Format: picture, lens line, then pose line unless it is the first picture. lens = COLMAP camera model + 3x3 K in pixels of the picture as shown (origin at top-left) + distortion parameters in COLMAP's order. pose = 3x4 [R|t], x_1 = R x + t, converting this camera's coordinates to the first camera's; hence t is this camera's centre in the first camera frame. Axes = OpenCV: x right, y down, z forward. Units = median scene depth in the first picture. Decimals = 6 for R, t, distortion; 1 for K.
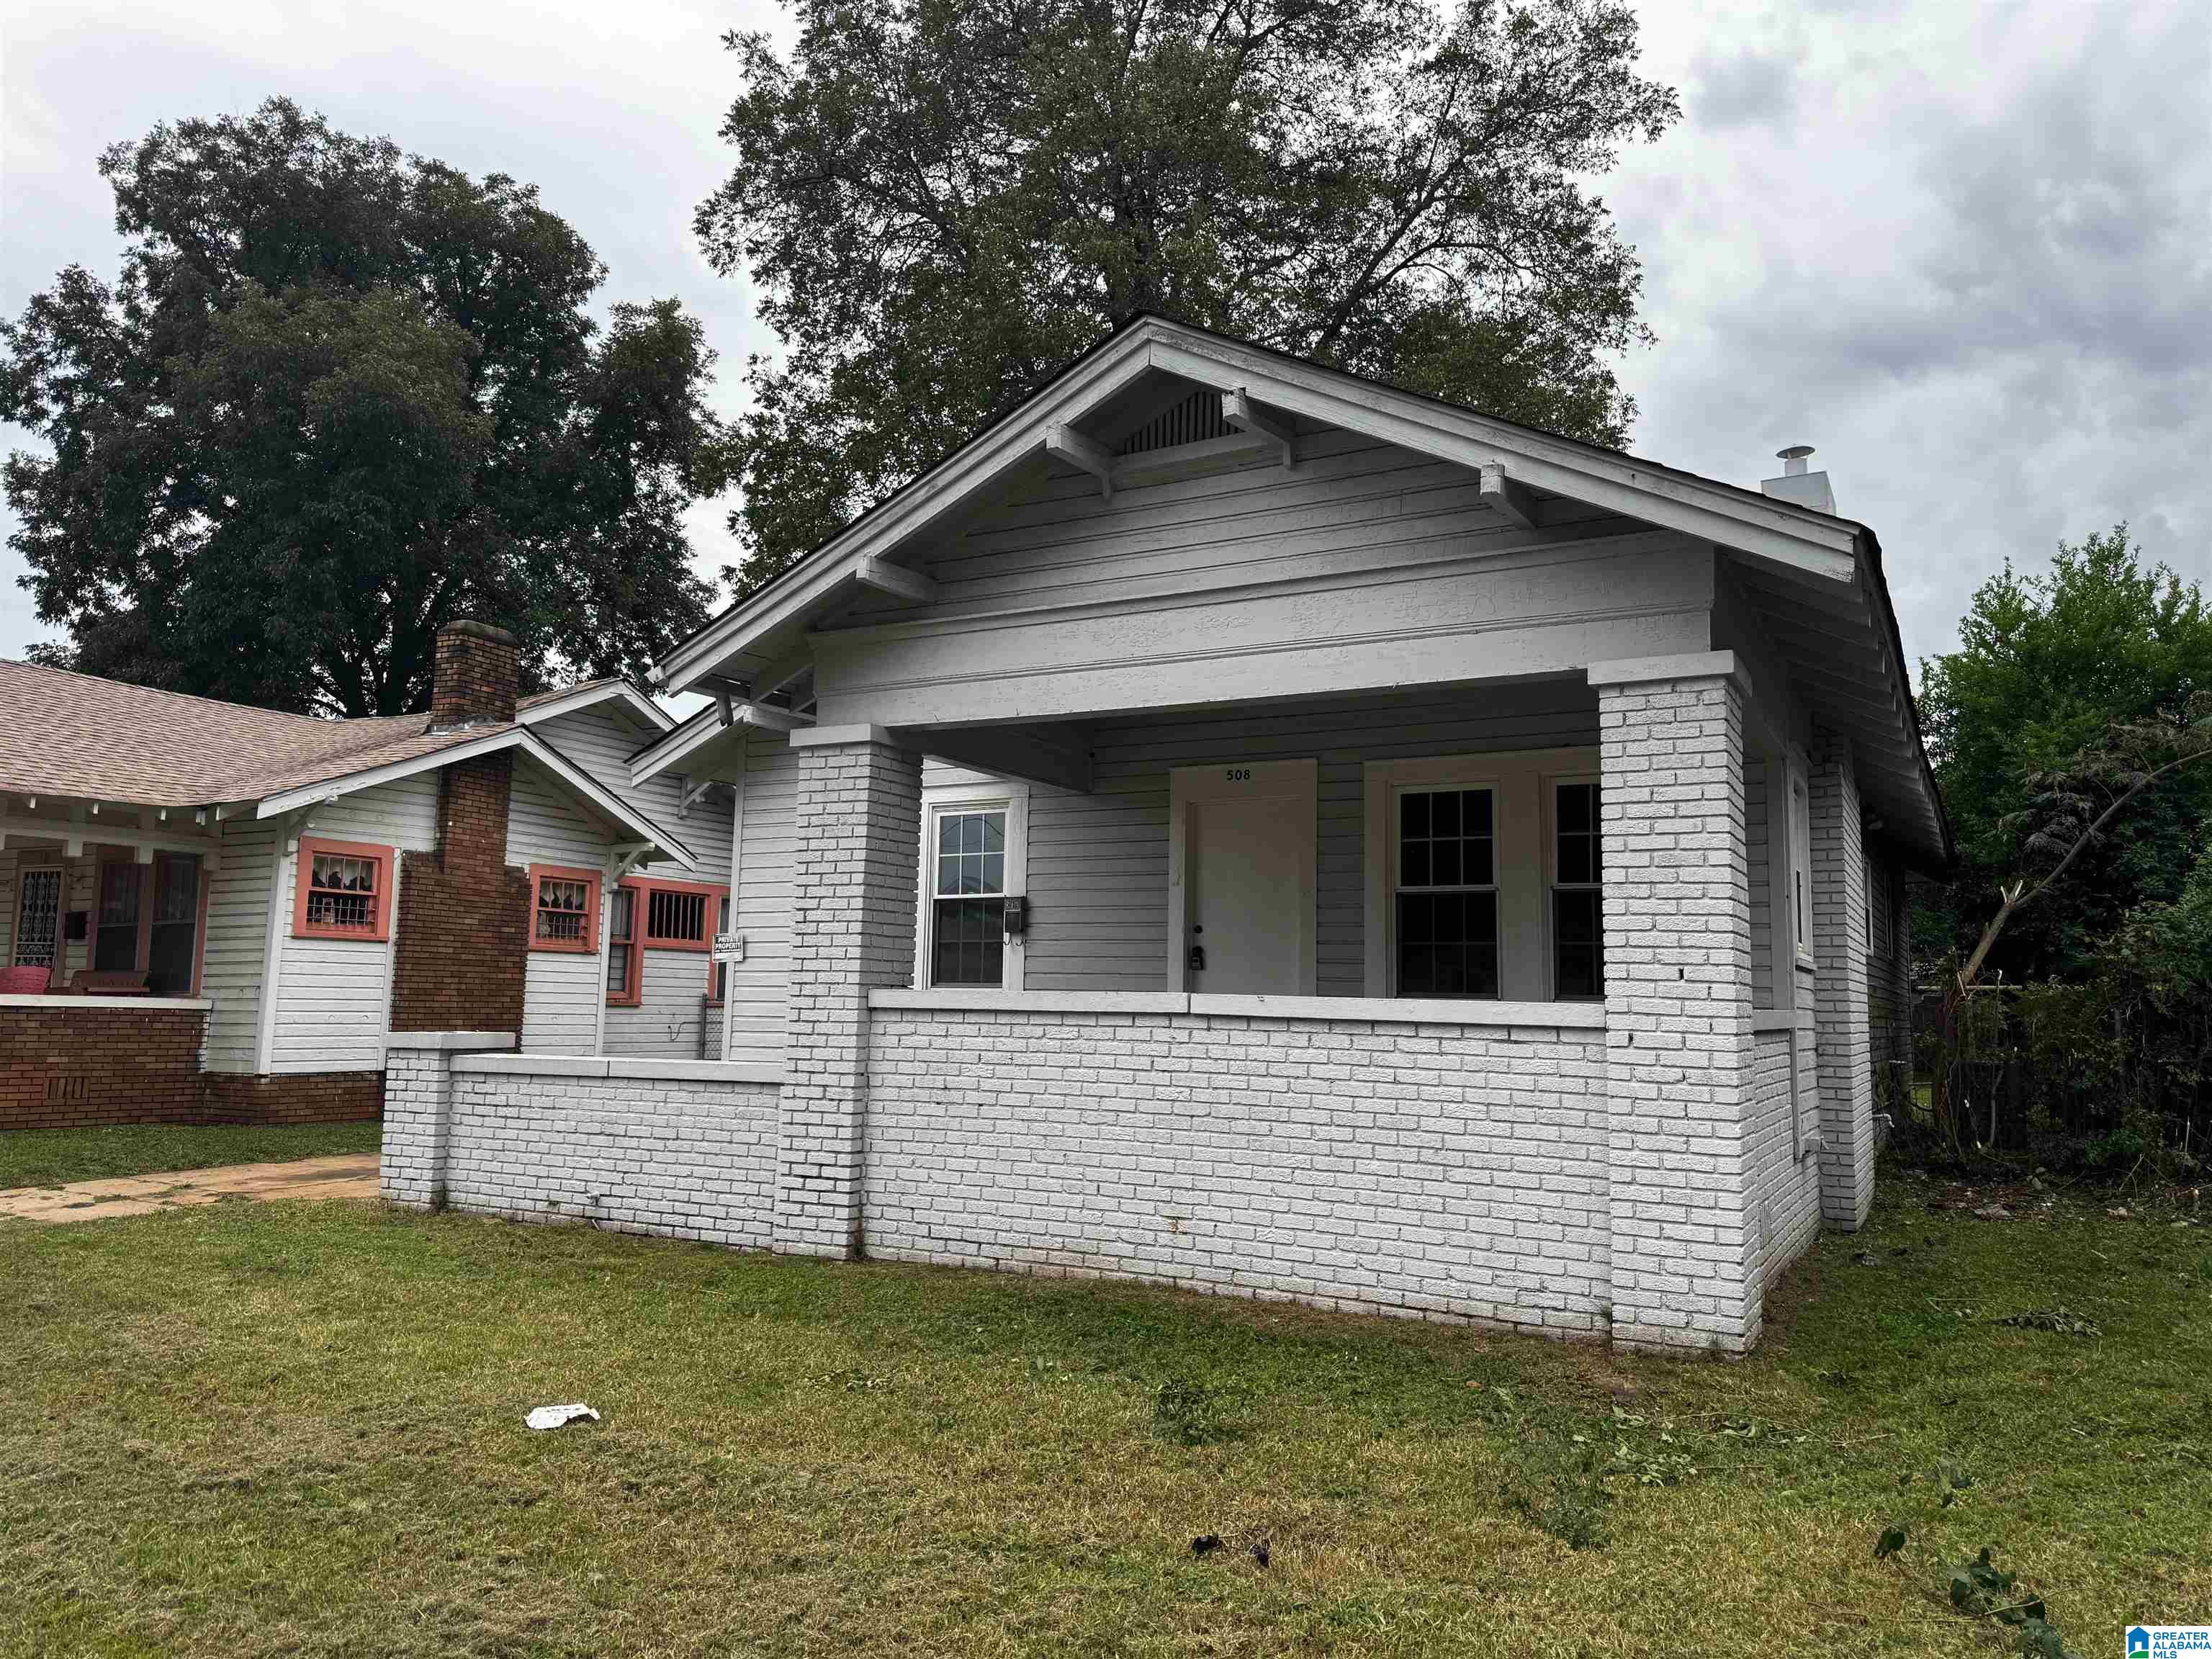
lens RADIAL K [[1552.3, 0, 1106.4], [0, 1552.3, 833.3], [0, 0, 1]] dist [0.053077, -0.004191]
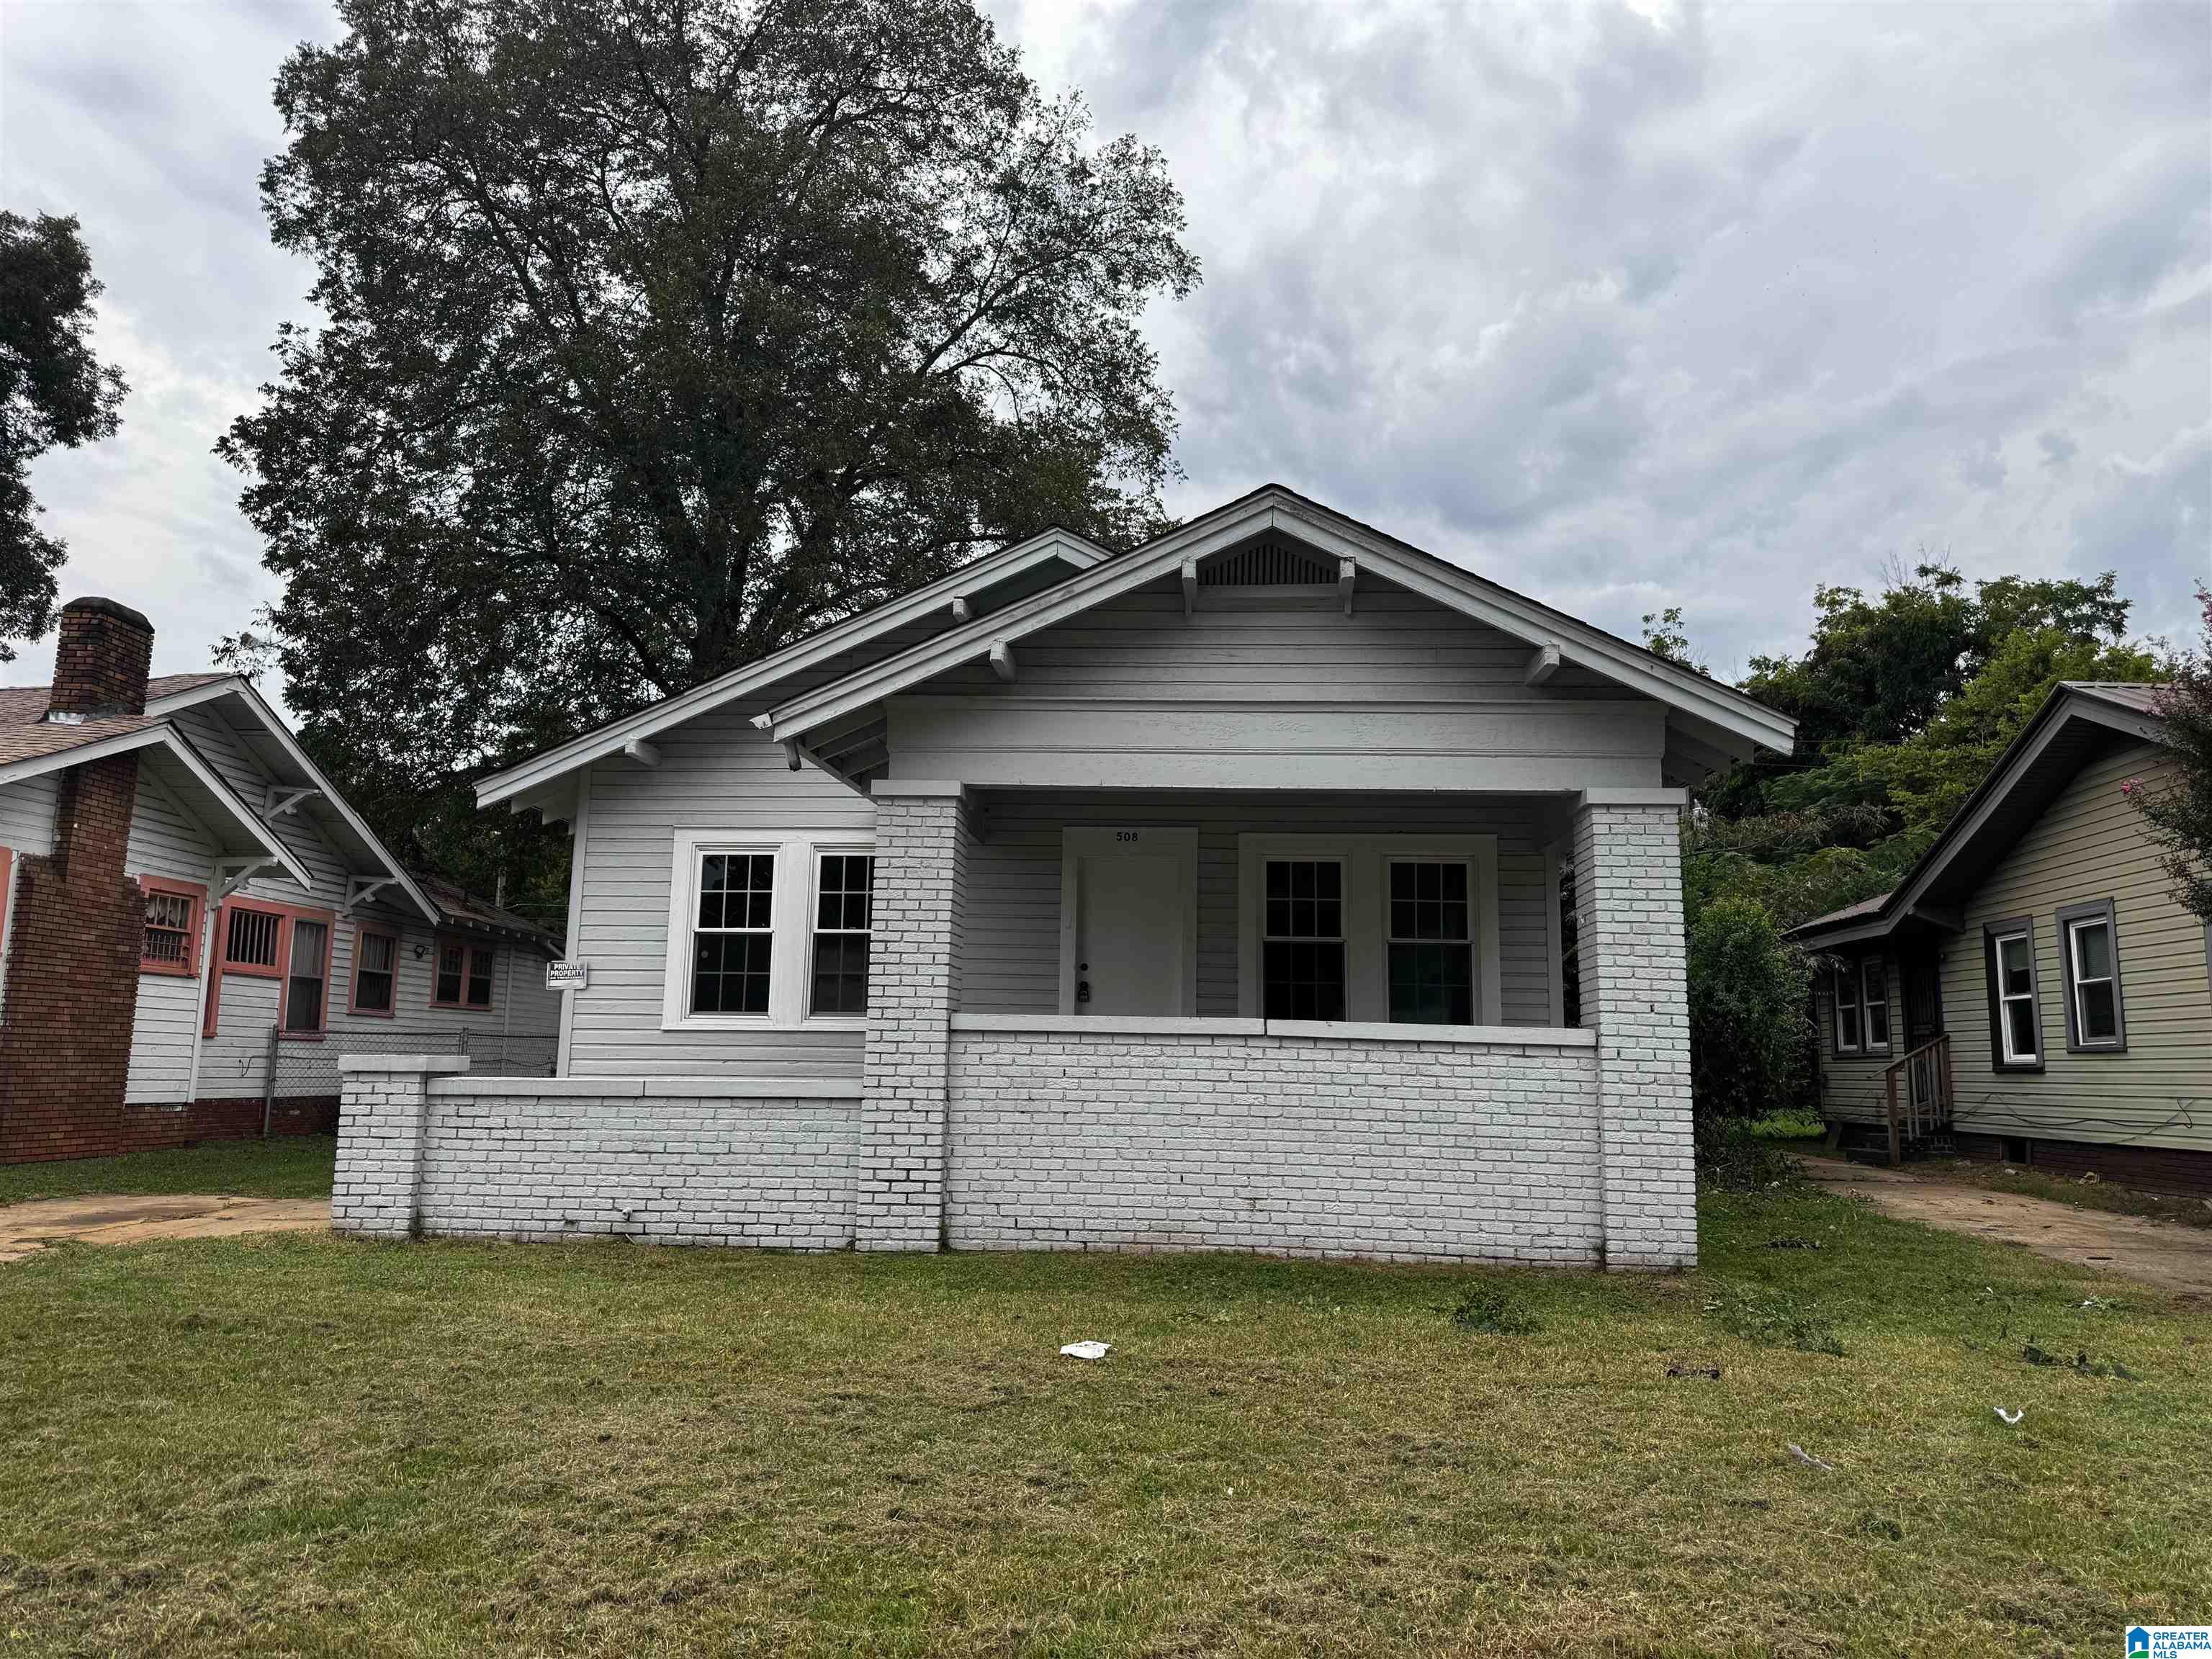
lens RADIAL K [[1533.5, 0, 1106.0], [0, 1533.5, 829.5], [0, 0, 1]] dist [0.077058, -0.070809]
pose [[0.909272, 0.061130, 0.411689, -0.549333], [-0.049189, 0.998006, -0.039548, 0.004651], [-0.413286, 0.015709, 0.910466, -0.079590]]
